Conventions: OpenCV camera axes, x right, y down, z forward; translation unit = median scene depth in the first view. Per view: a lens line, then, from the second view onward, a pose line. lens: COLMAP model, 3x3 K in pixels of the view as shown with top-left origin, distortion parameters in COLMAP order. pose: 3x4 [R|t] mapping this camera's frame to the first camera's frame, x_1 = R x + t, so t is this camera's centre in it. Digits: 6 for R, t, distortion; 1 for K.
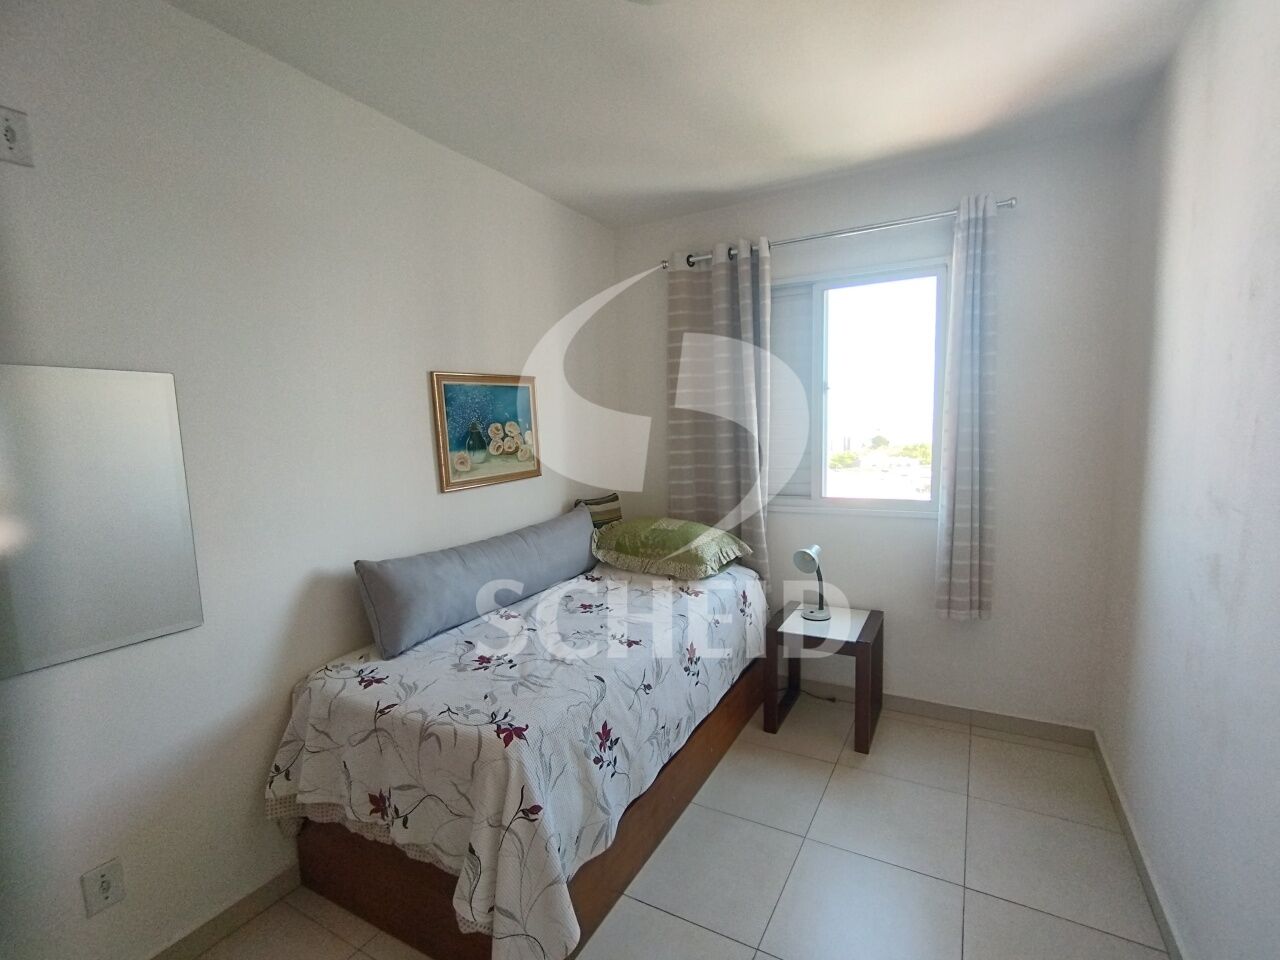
lens RADIAL K [[585.5, 0, 662.2], [0, 585.5, 489.4], [0, 0, 1]] dist [-0.009750, 0.011804]
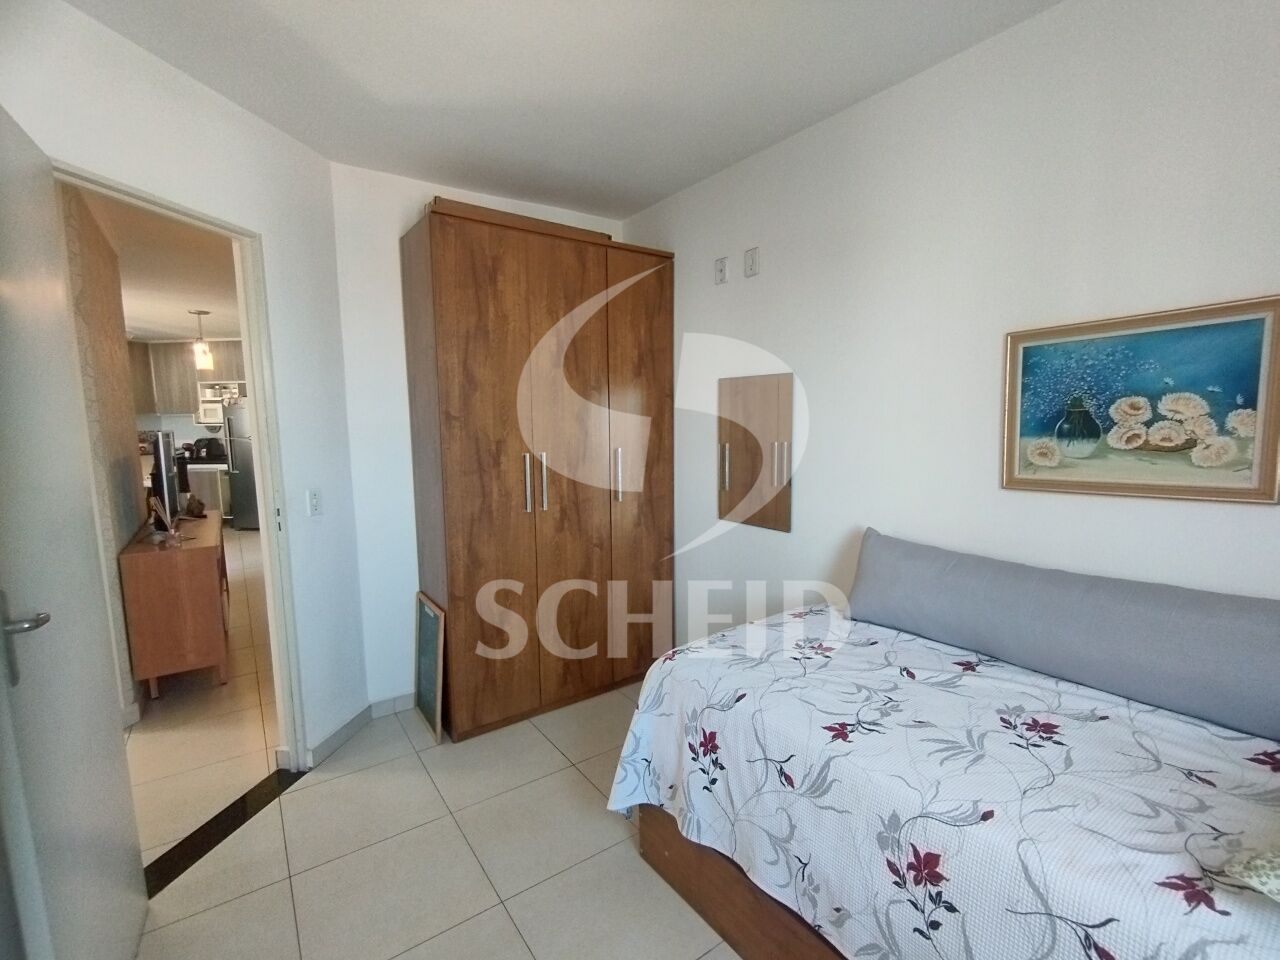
lens RADIAL K [[585.5, 0, 662.2], [0, 585.5, 489.4], [0, 0, 1]] dist [-0.009750, 0.011804]
pose [[-0.433023, 0.134693, -0.891262, 0.477629], [-0.079487, 0.979214, 0.186604, -0.094819], [0.897871, 0.151647, -0.413316, 0.840866]]
